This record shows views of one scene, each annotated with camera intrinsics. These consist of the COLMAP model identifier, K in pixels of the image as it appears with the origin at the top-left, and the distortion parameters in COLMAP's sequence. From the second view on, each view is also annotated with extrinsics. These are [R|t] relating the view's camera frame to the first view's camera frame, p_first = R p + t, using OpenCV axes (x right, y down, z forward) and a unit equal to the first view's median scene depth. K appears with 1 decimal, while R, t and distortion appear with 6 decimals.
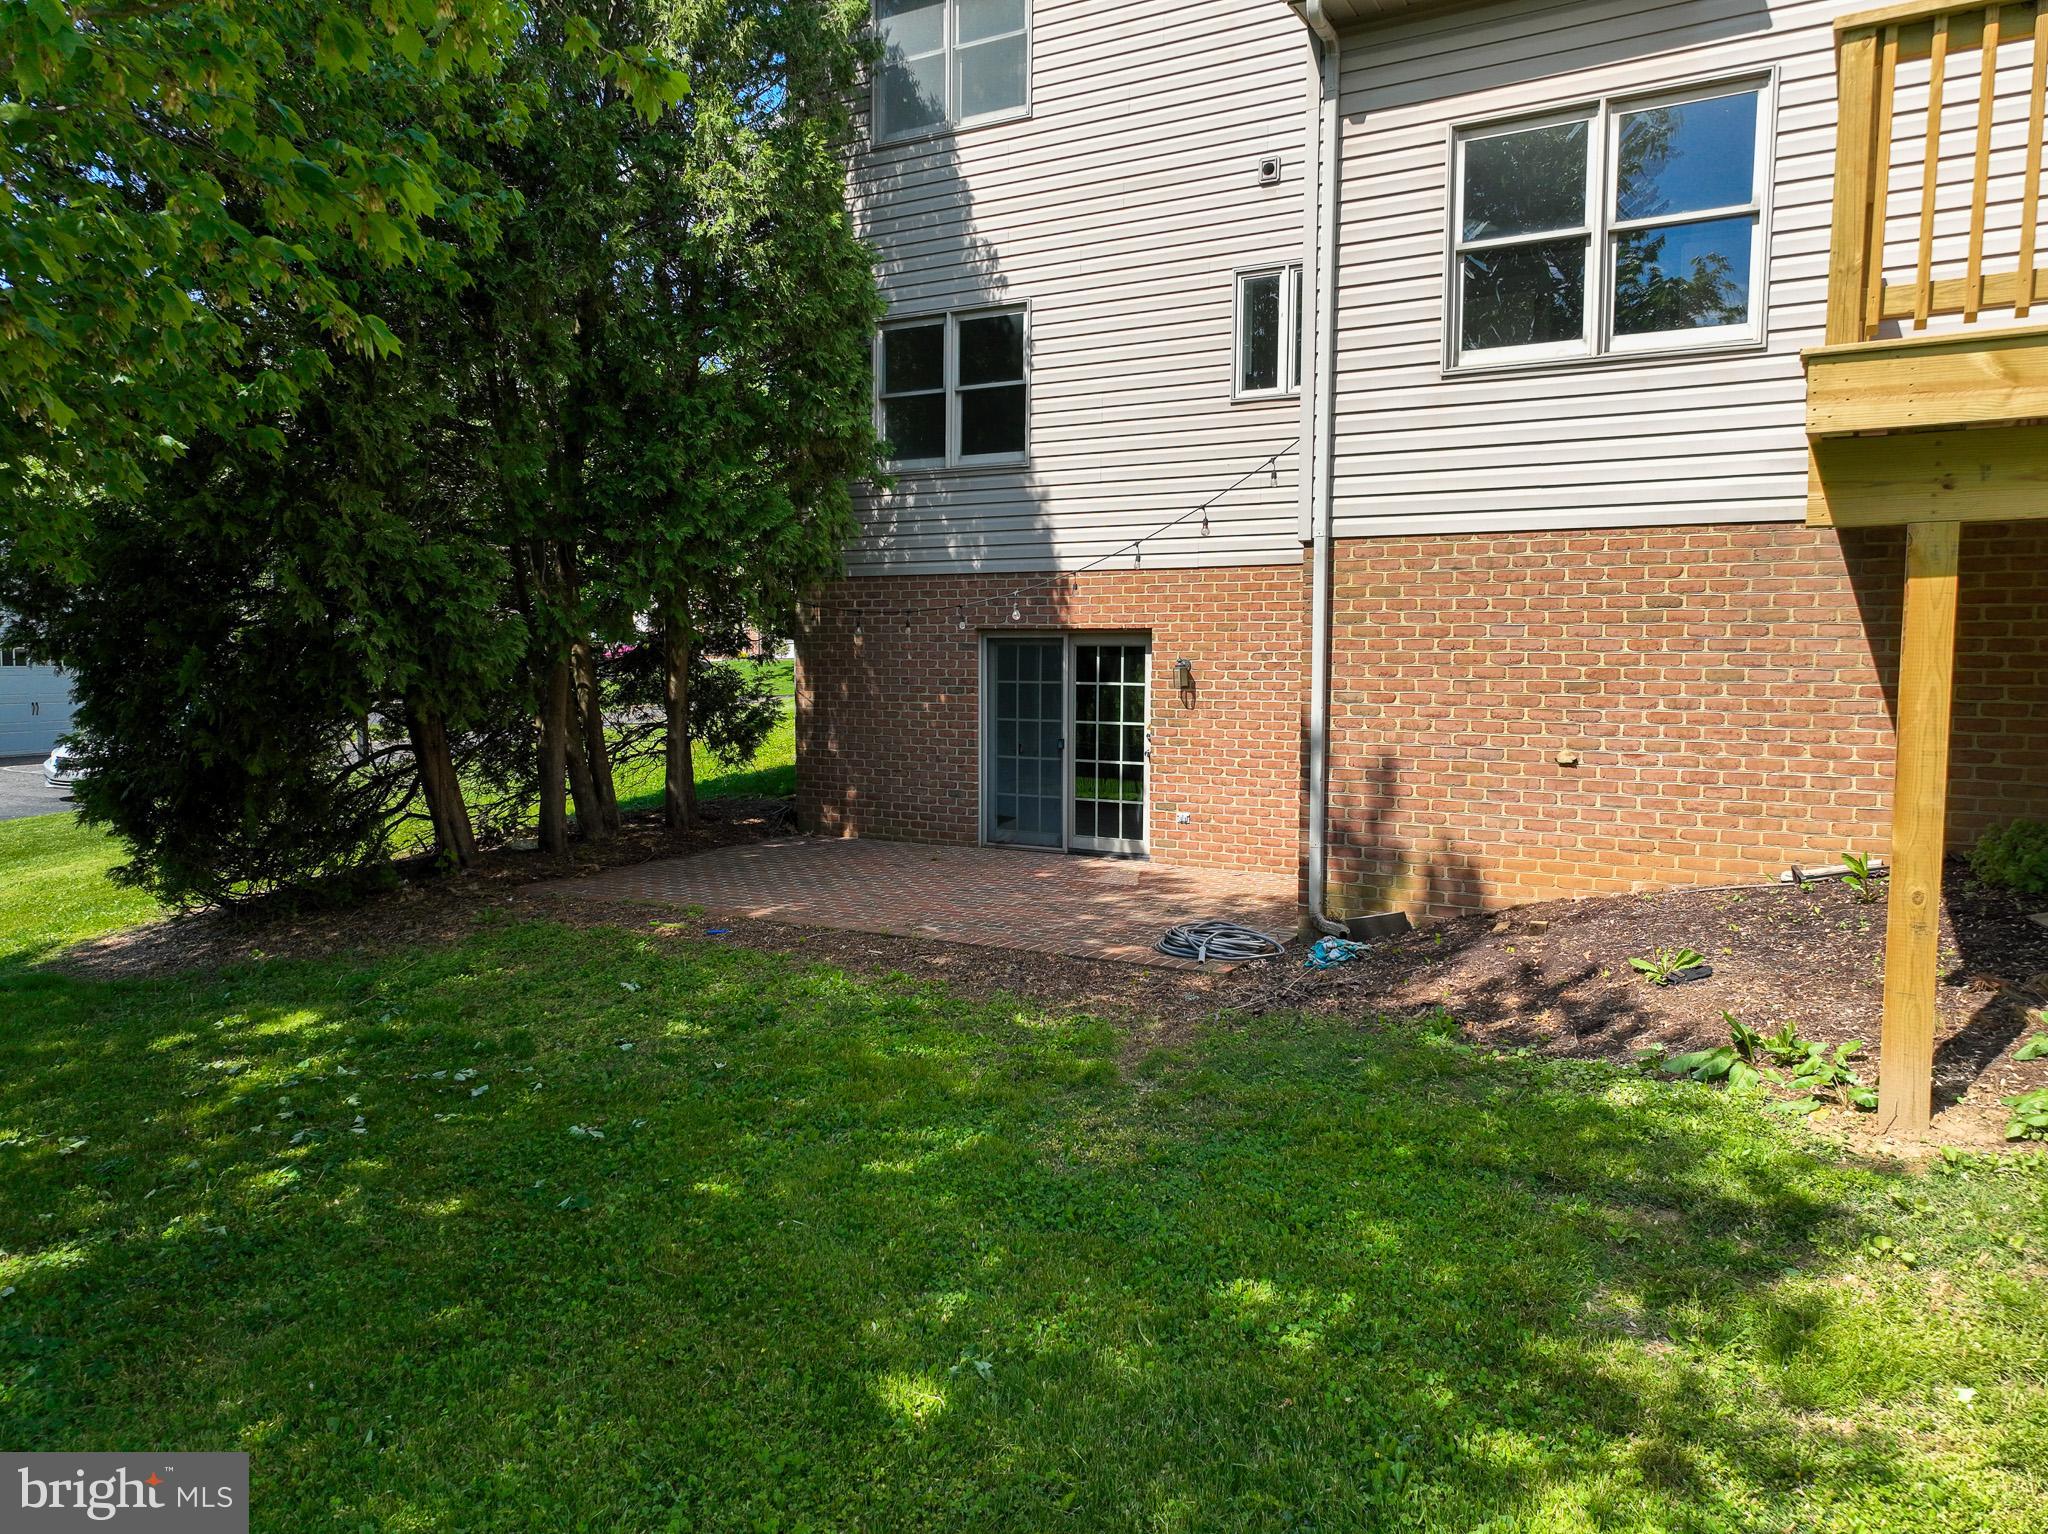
lens RADIAL K [[1451.0, 0, 1029.3], [0, 1451.0, 760.3], [0, 0, 1]] dist [0.005334, 0.015296]
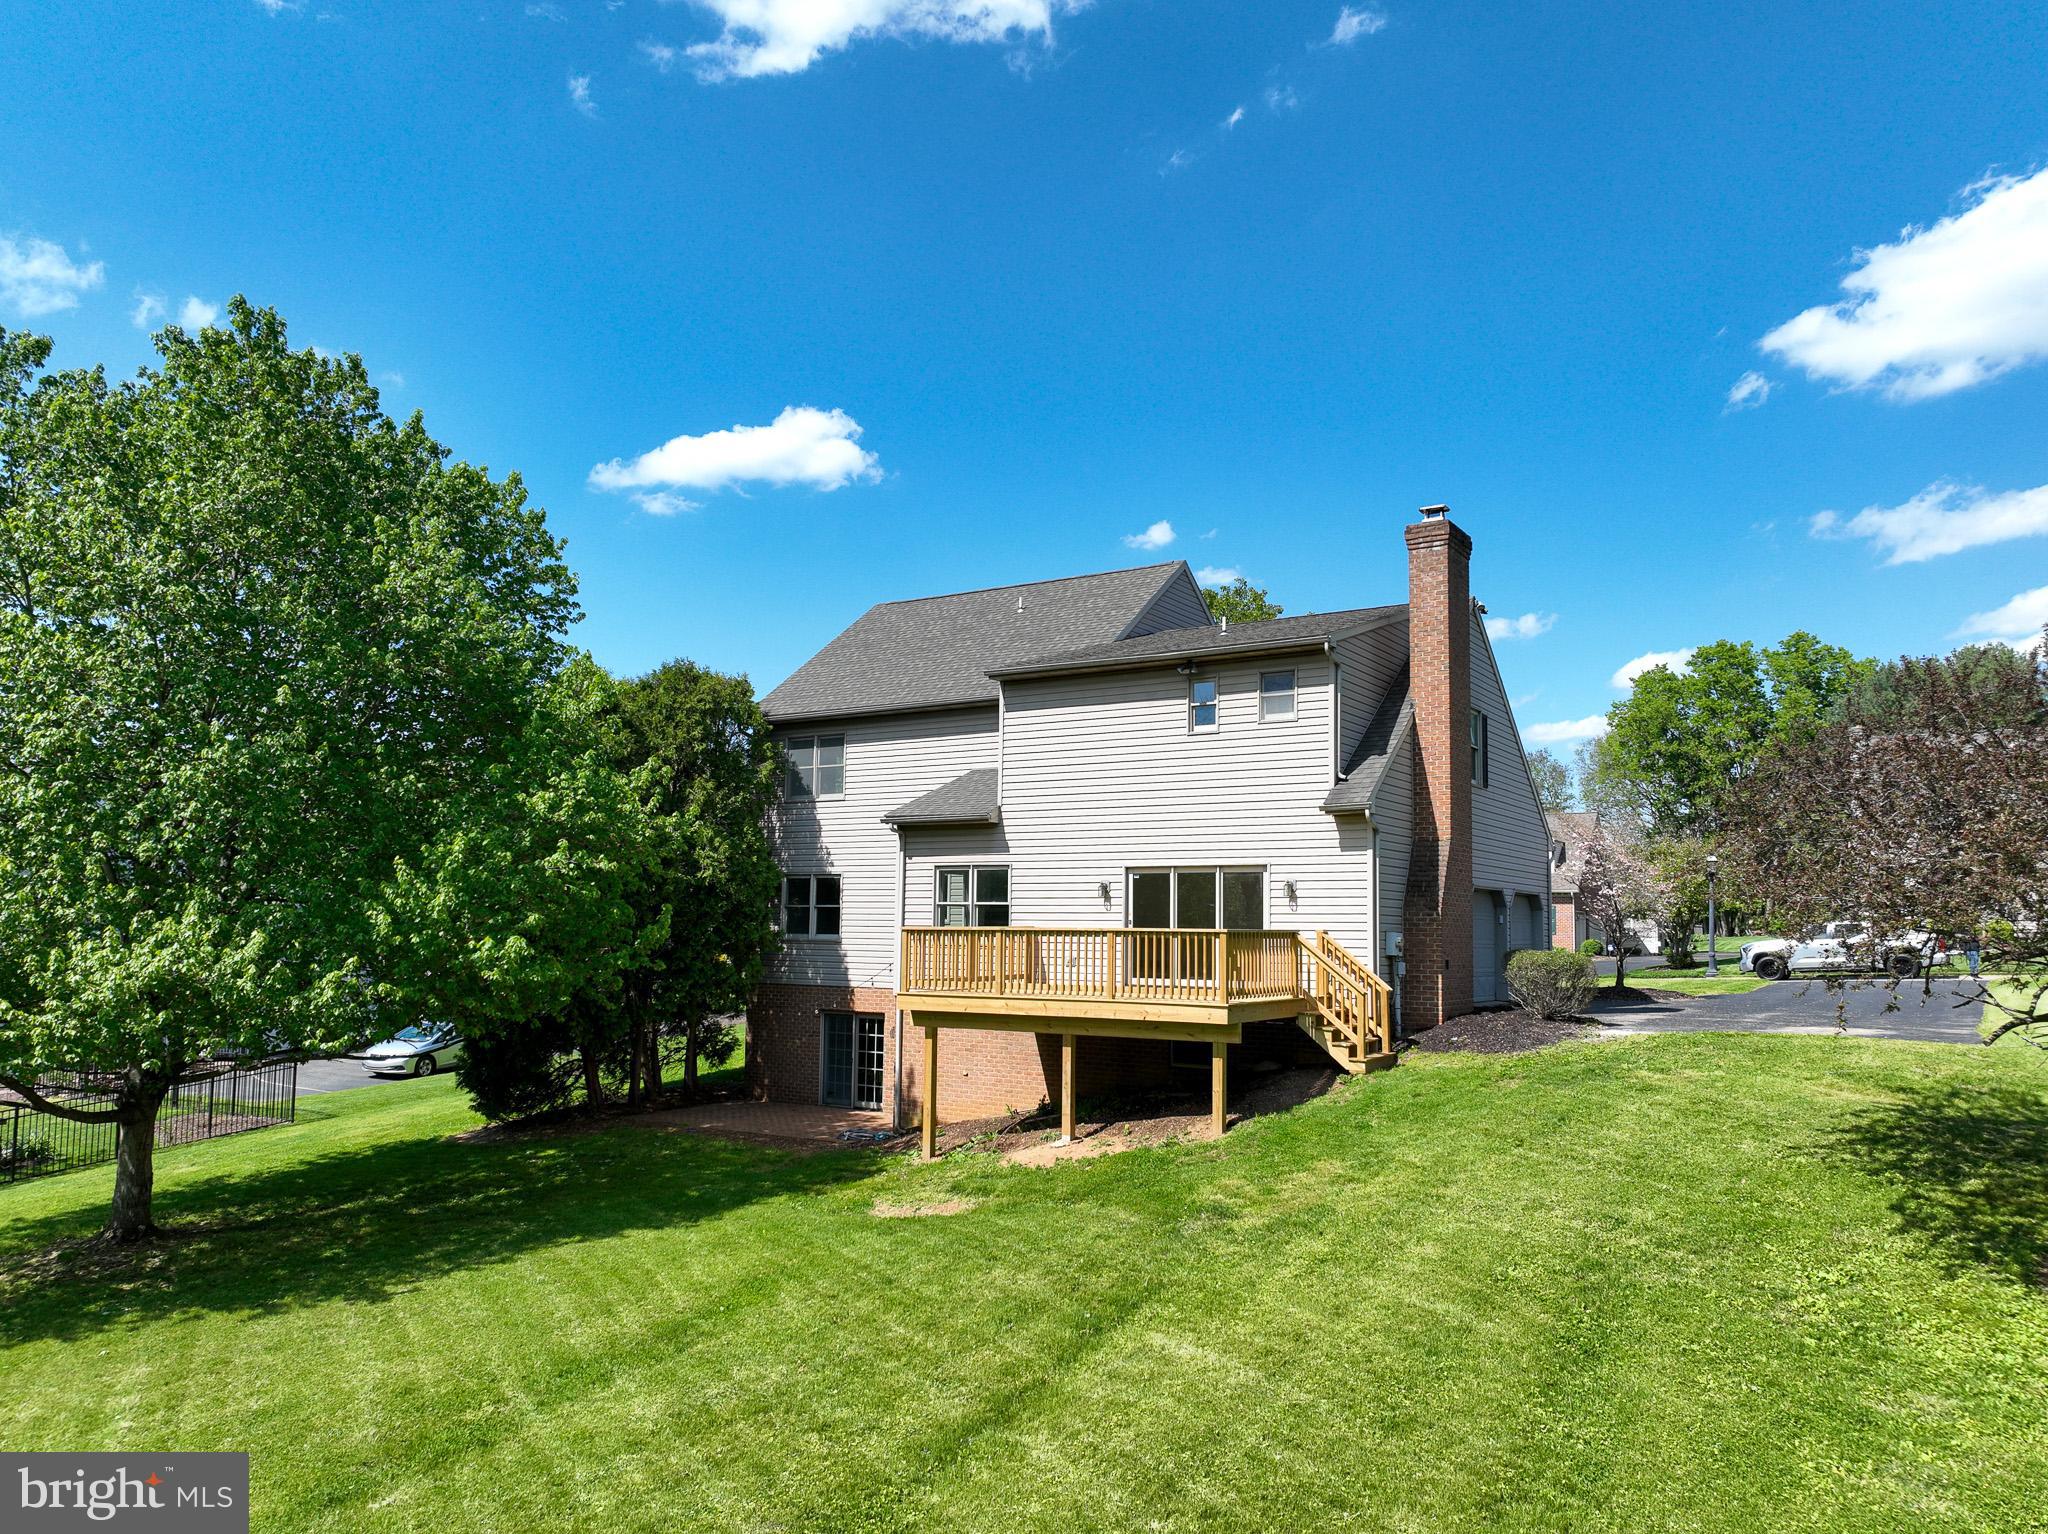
lens RADIAL K [[1446.4, 0, 1018.4], [0, 1446.4, 806.5], [0, 0, 1]] dist [-0.001801, 0.000827]
pose [[0.998215, 0.003701, -0.059611, 0.418834], [-0.013380, 0.986569, -0.162796, -0.038688], [0.058208, 0.163302, 0.984857, -1.308700]]
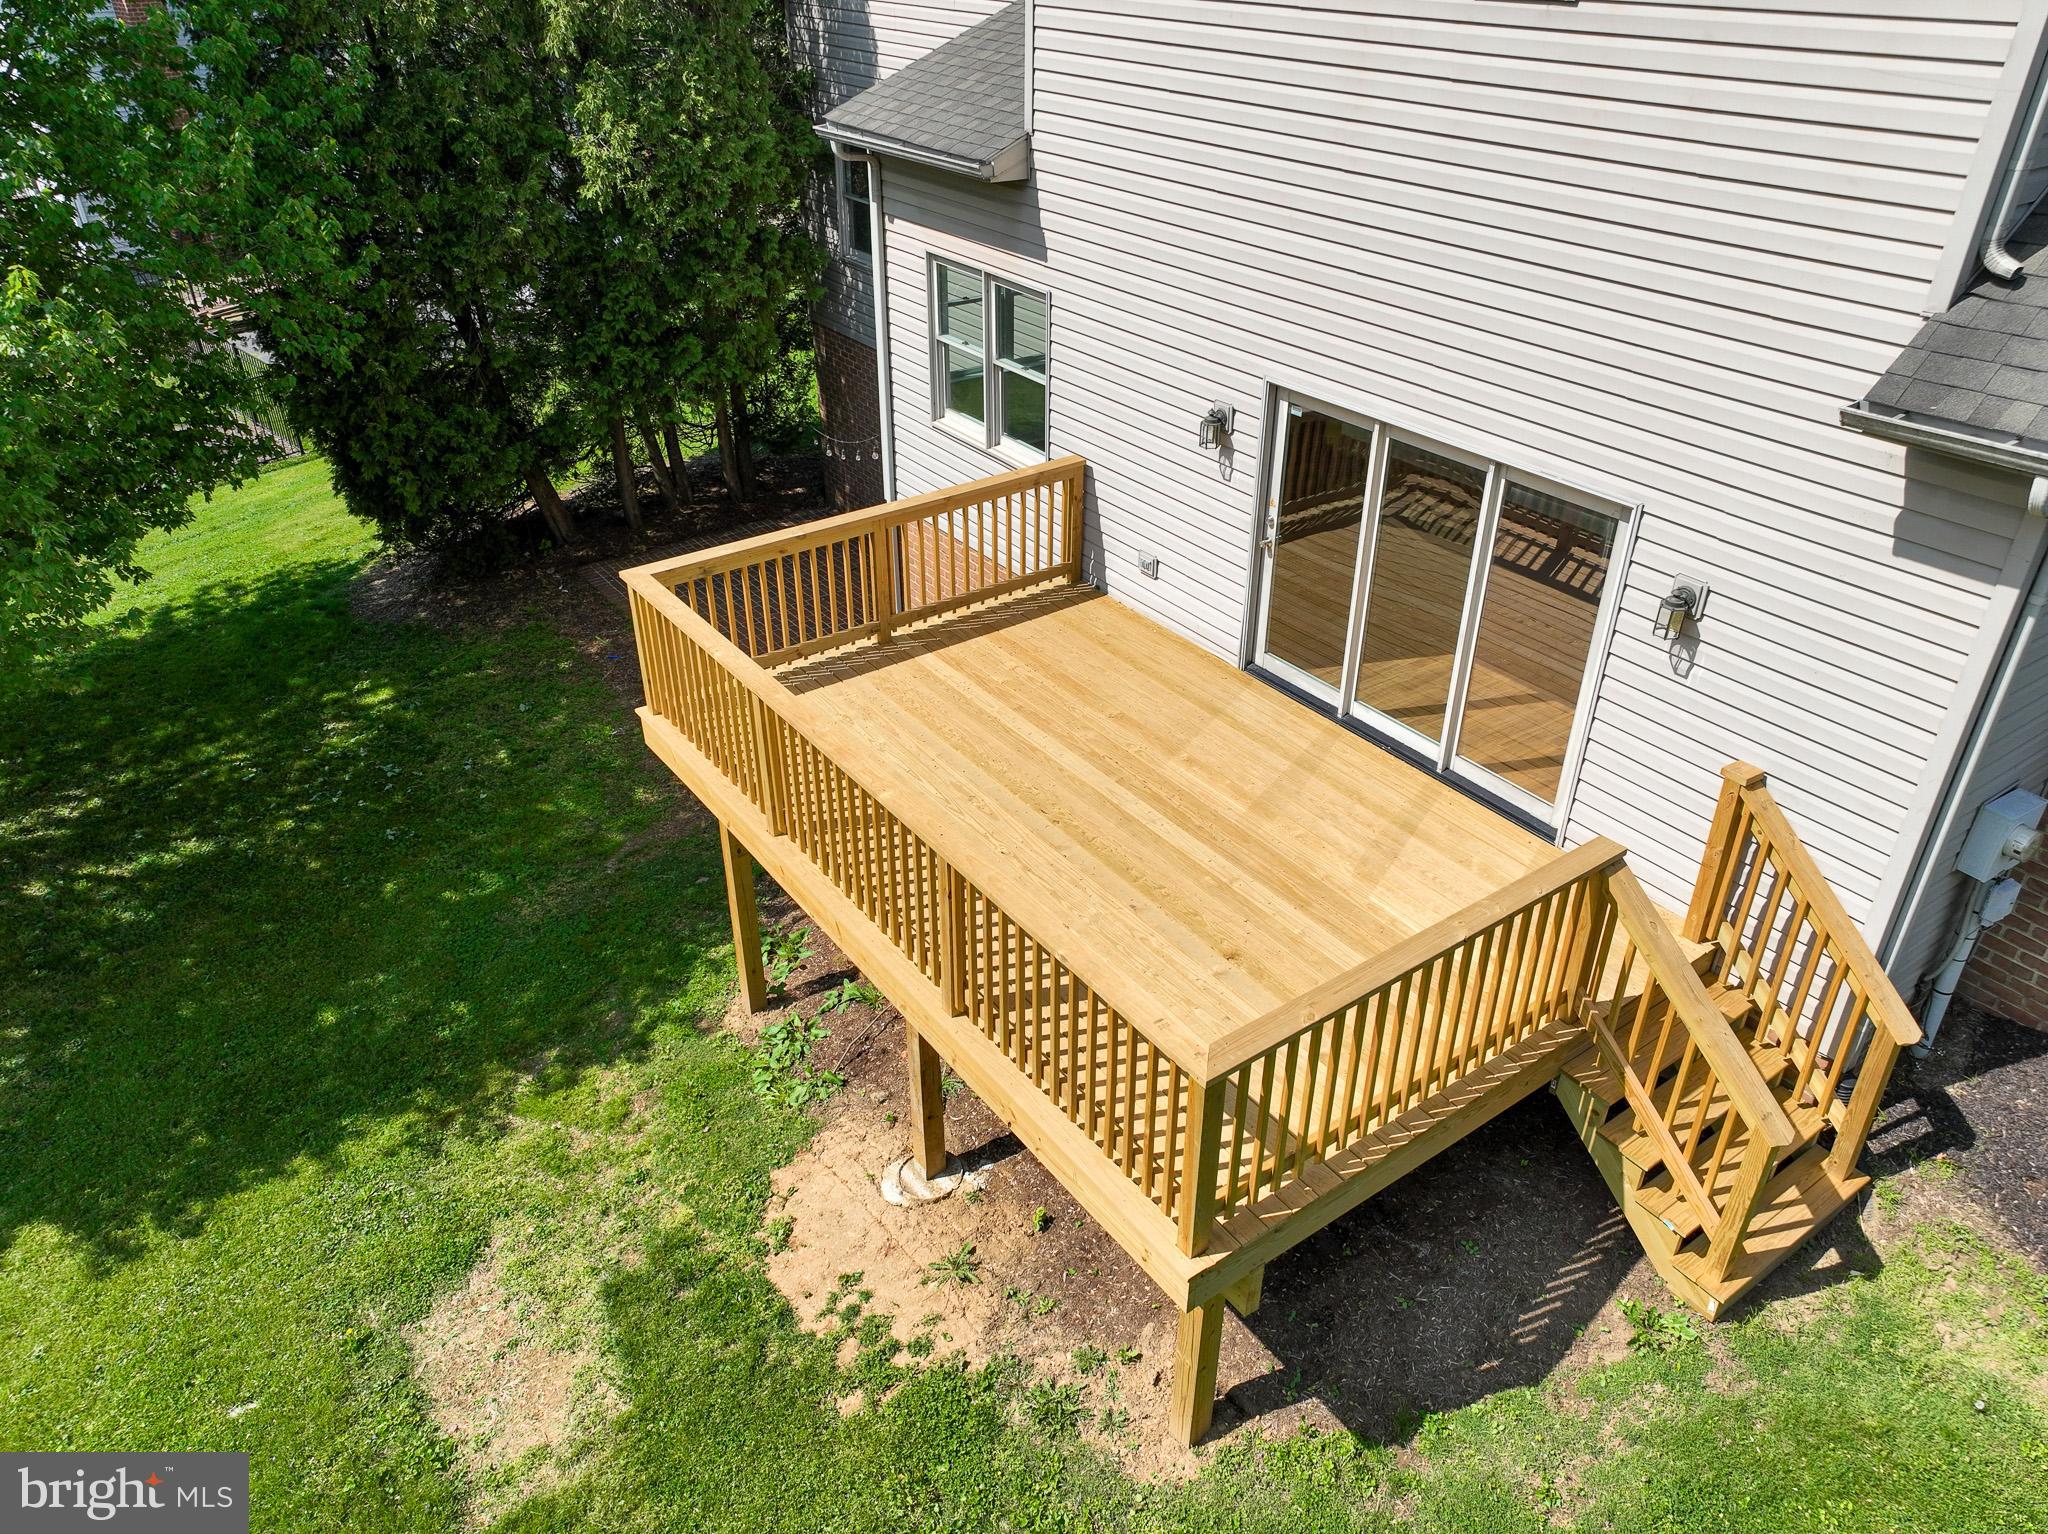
lens RADIAL K [[1451.0, 0, 1029.3], [0, 1451.0, 760.3], [0, 0, 1]] dist [0.005334, 0.015296]
pose [[0.912650, 0.211120, -0.349997, 0.612683], [-0.034033, 0.892556, 0.449650, -0.398424], [0.407323, -0.398462, 0.821777, -0.175794]]
